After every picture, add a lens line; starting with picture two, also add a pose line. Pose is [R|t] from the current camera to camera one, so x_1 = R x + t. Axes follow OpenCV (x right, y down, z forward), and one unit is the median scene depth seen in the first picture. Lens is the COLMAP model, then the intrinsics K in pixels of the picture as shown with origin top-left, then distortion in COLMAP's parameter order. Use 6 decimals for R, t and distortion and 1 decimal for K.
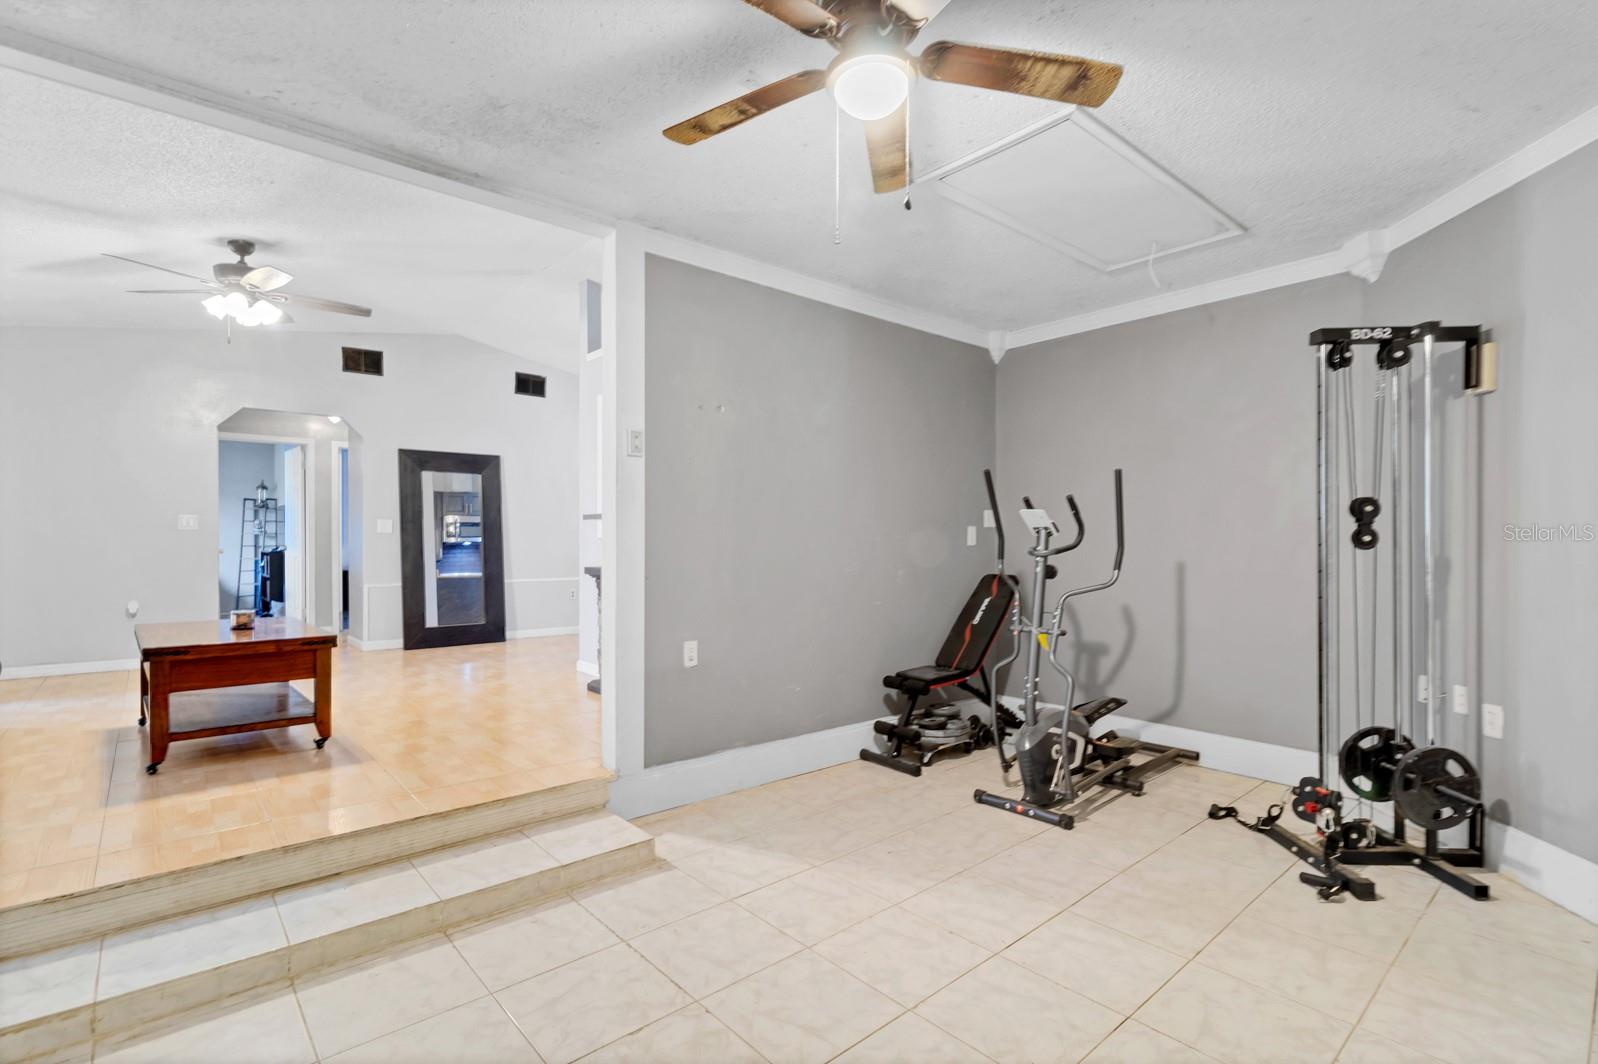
lens RADIAL K [[755.6, 0, 813.8], [0, 755.6, 557.4], [0, 0, 1]] dist [-0.002575, 0.001950]
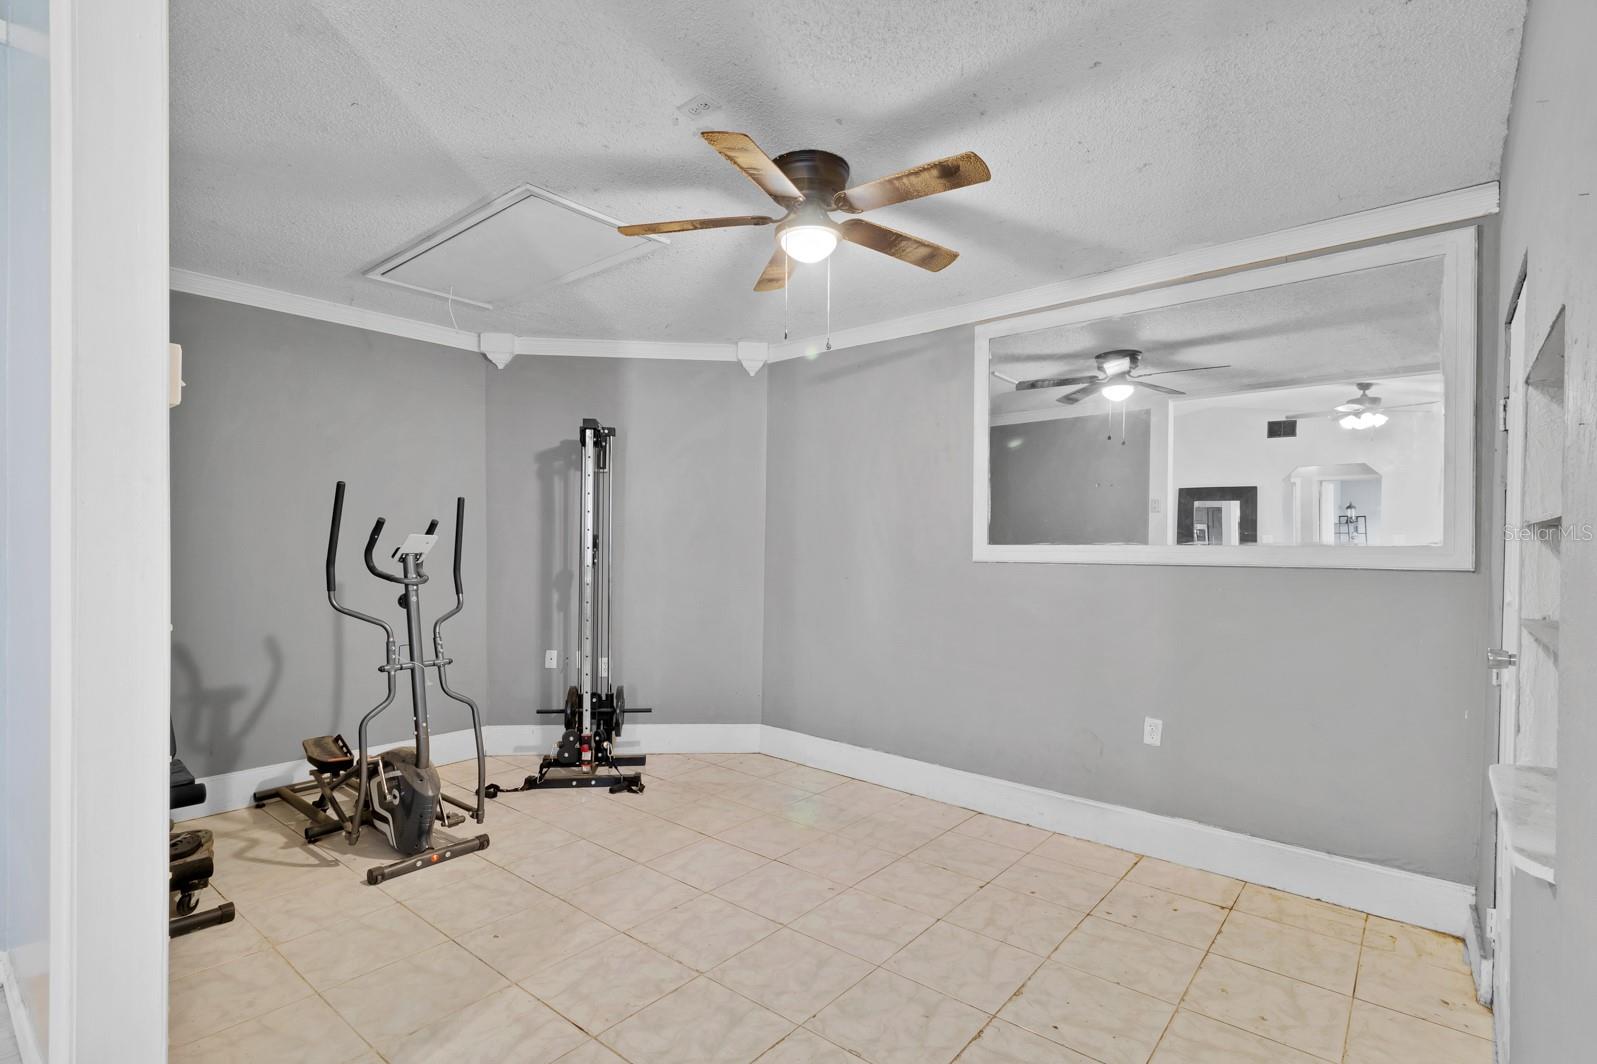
lens RADIAL K [[755.1, 0, 812.0], [0, 755.1, 542.1], [0, 0, 1]] dist [-0.002575, 0.001950]
pose [[-0.160707, 0.002130, 0.987000, -0.894258], [0.011023, 0.999939, -0.000364, -0.059772], [-0.986941, 0.010822, -0.160721, 0.863081]]
